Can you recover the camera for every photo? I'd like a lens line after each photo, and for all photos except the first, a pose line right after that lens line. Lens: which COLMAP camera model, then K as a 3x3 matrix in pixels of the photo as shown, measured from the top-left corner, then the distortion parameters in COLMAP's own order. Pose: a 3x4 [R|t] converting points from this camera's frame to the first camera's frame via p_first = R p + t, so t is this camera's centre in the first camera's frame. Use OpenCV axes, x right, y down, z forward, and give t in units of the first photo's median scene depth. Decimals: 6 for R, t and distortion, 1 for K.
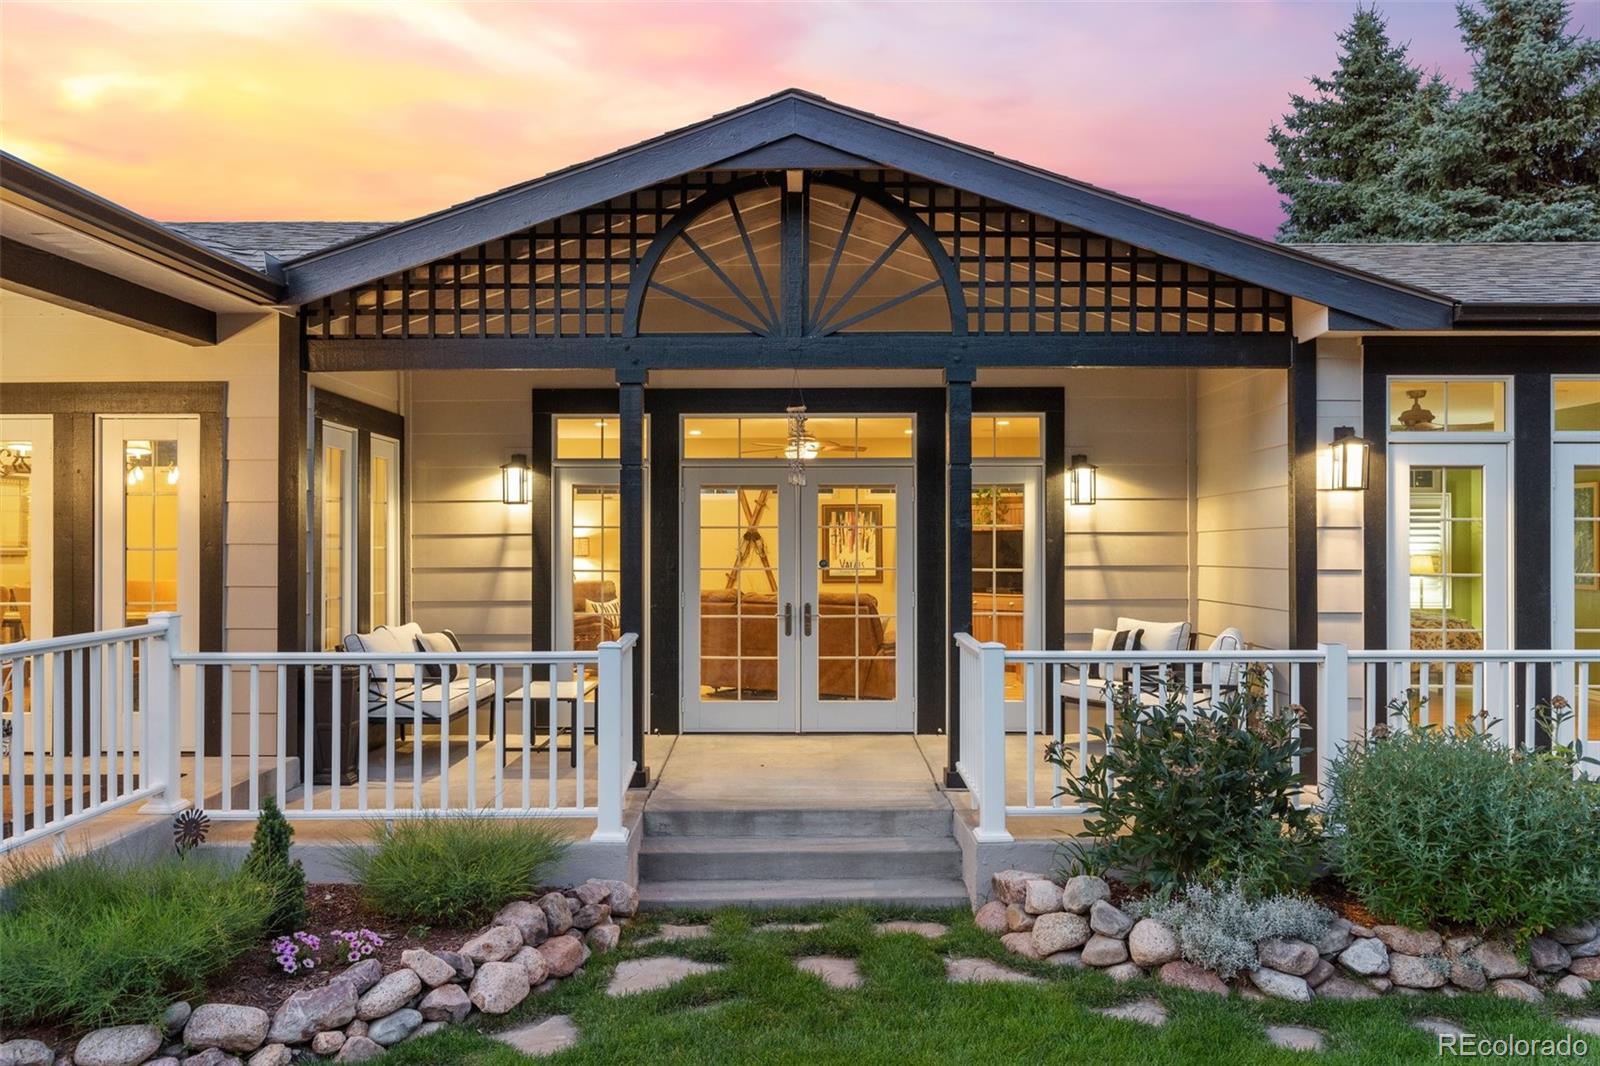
lens RADIAL K [[1258.8, 0, 800.0], [0, 1258.8, 533.0], [0, 0, 1]] dist [0.006165, -0.000738]
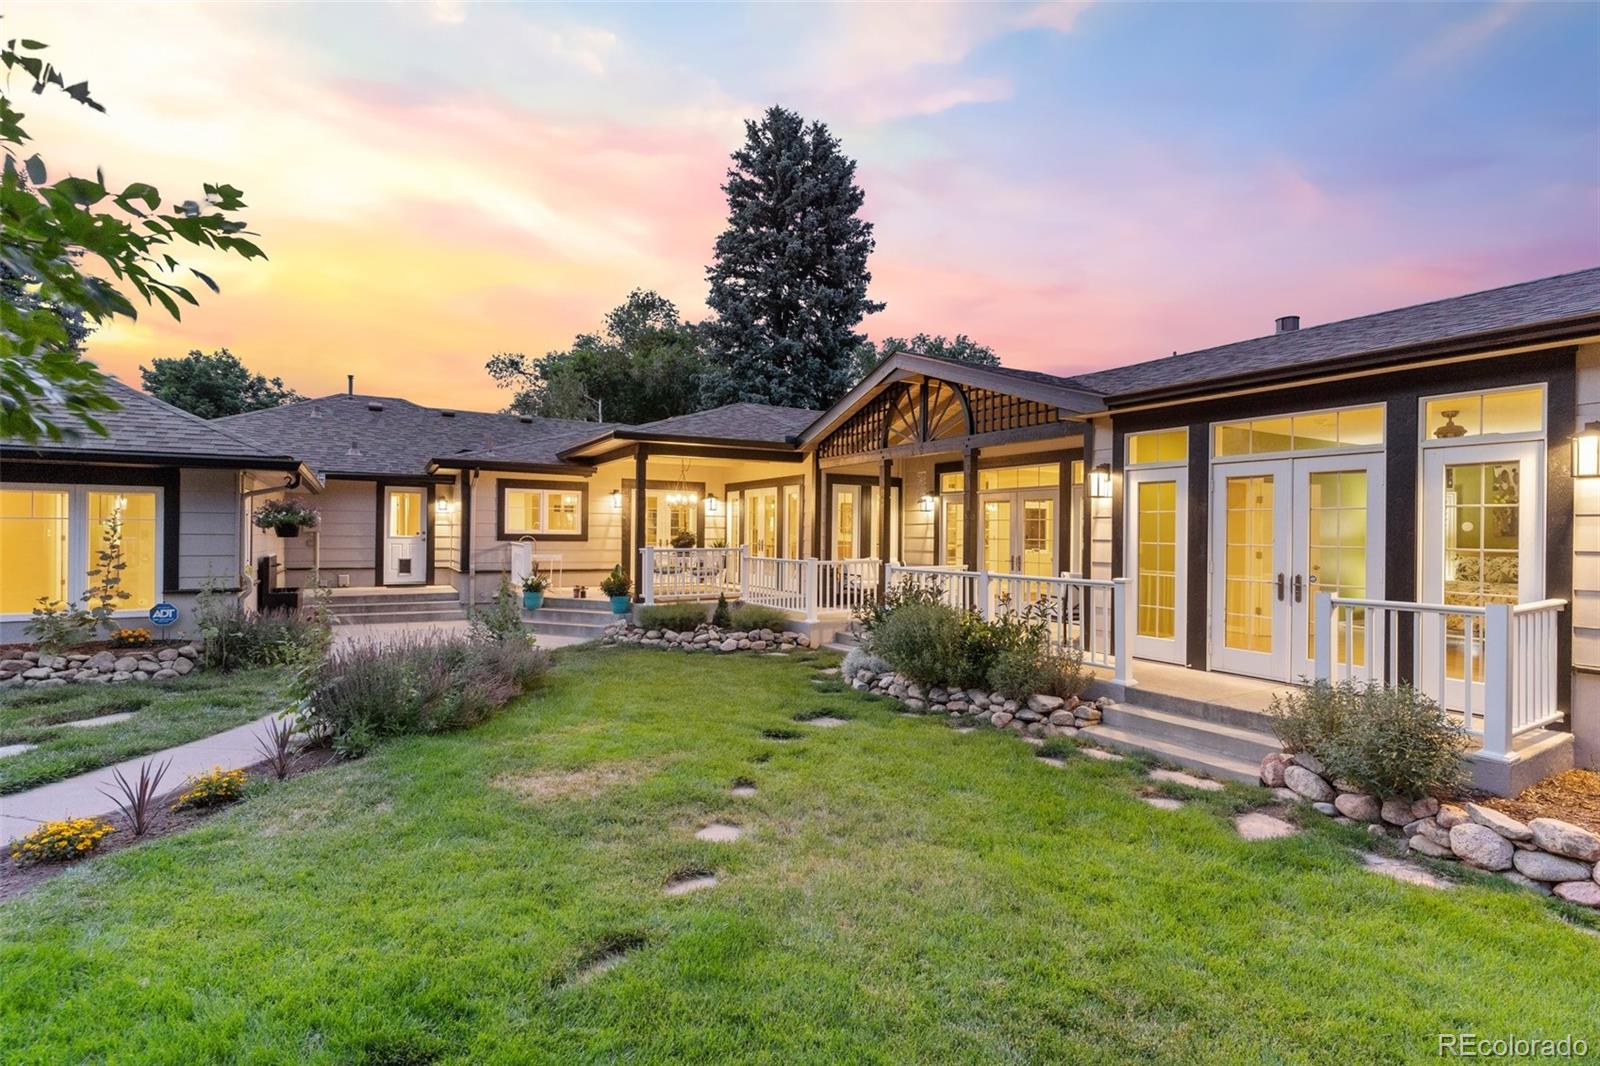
lens RADIAL K [[785.8, 0, 800.0], [0, 785.8, 533.0], [0, 0, 1]] dist [0.002696, 0.000079]
pose [[0.502372, 0.007028, -0.864623, 1.218142], [-0.003896, 0.999975, 0.005865, 0.014213], [0.864643, 0.000422, 0.502387, 0.021547]]
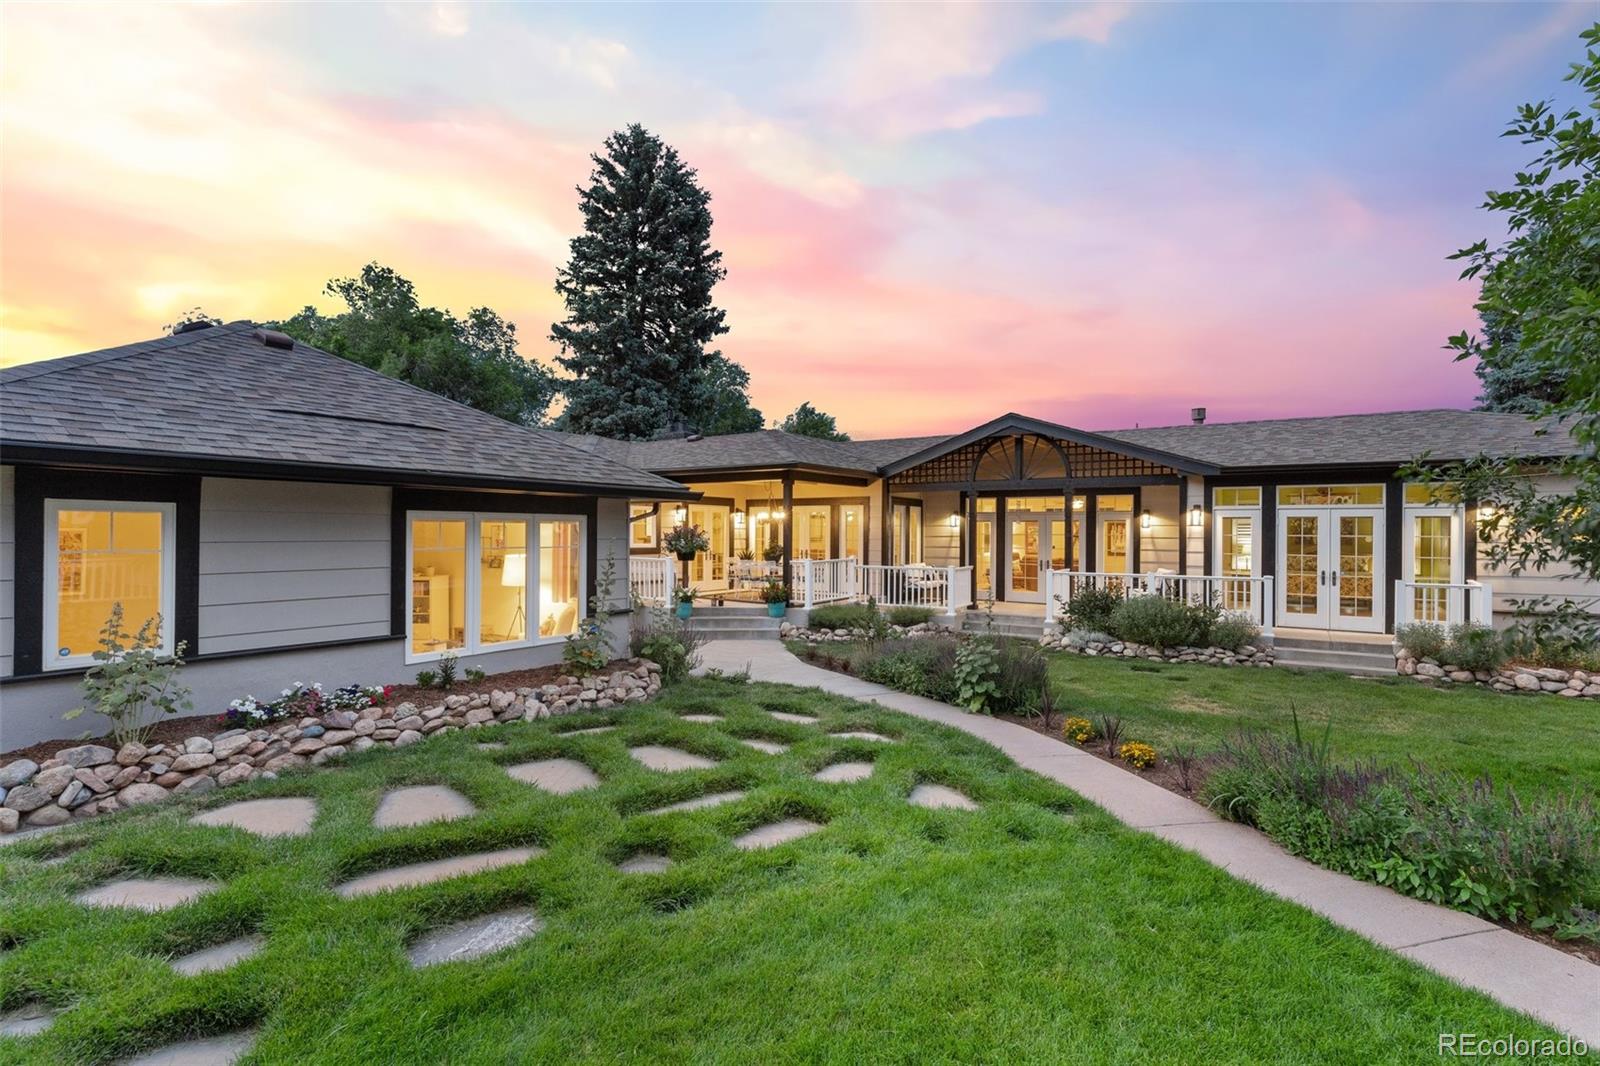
lens RADIAL K [[785.8, 0, 800.0], [0, 785.8, 533.0], [0, 0, 1]] dist [0.002696, 0.000079]
pose [[0.842973, 0.007675, -0.537902, 0.646848], [-0.001947, 0.999935, 0.011216, -0.035665], [0.537953, -0.008407, 0.842933, -1.117351]]
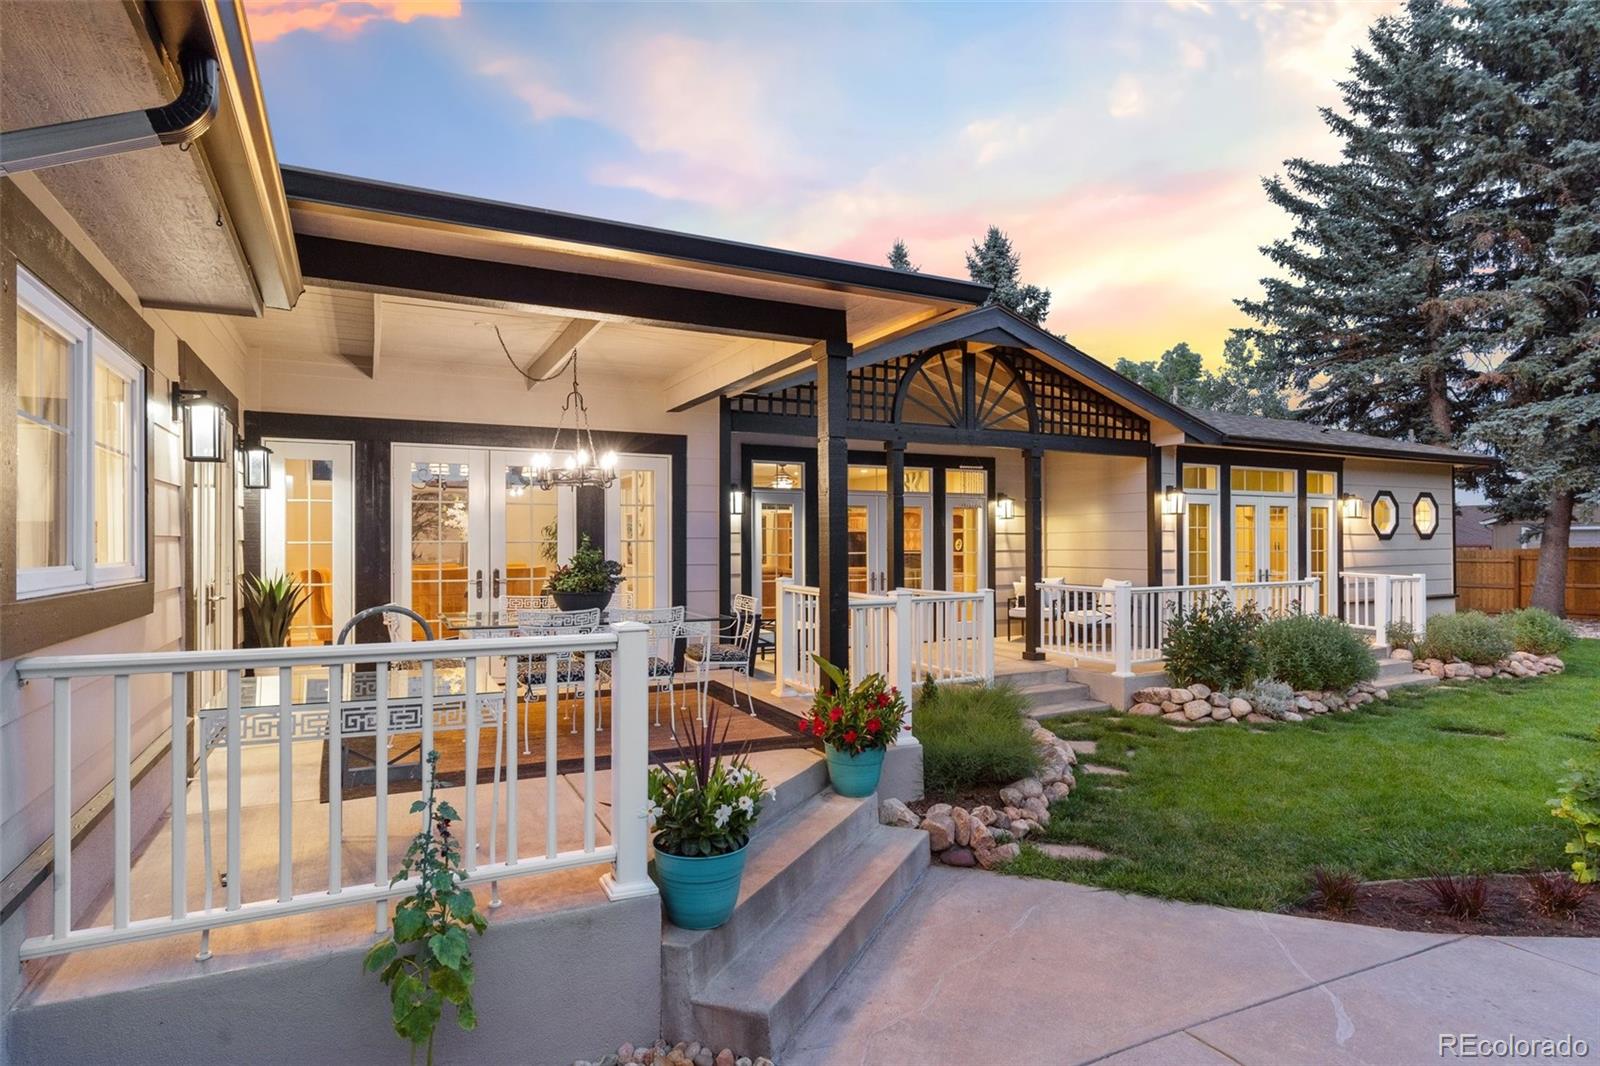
lens RADIAL K [[842.2, 0, 800.0], [0, 842.2, 533.0], [0, 0, 1]] dist [-0.000391, -0.000078]
pose [[0.885099, 0.003131, 0.465393, -0.834259], [-0.002744, 0.999995, -0.001508, 0.003218], [-0.465395, 0.000057, 0.885103, -0.007044]]
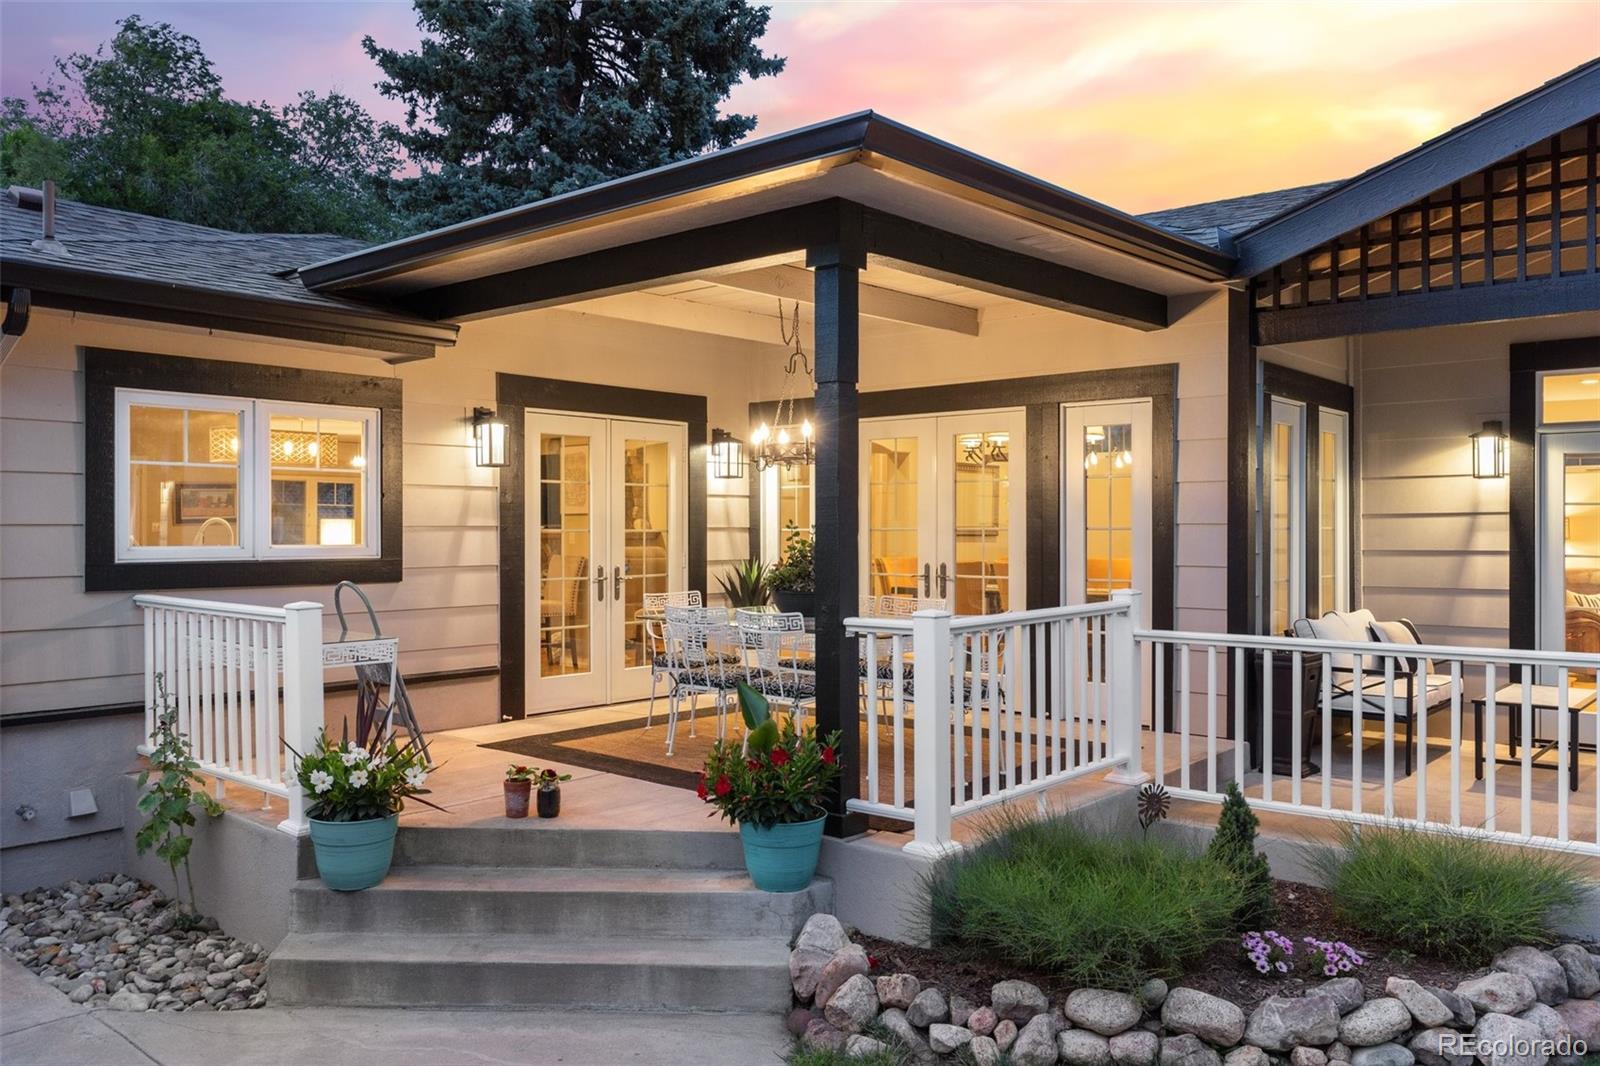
lens RADIAL K [[1254.4, 0, 800.0], [0, 1254.4, 533.0], [0, 0, 1]] dist [0.004351, 0.004832]
pose [[0.767354, 0.003581, -0.641214, -0.041801], [0.005197, 0.999917, 0.011804, 0.002486], [0.641202, -0.012390, 0.767272, 0.033486]]
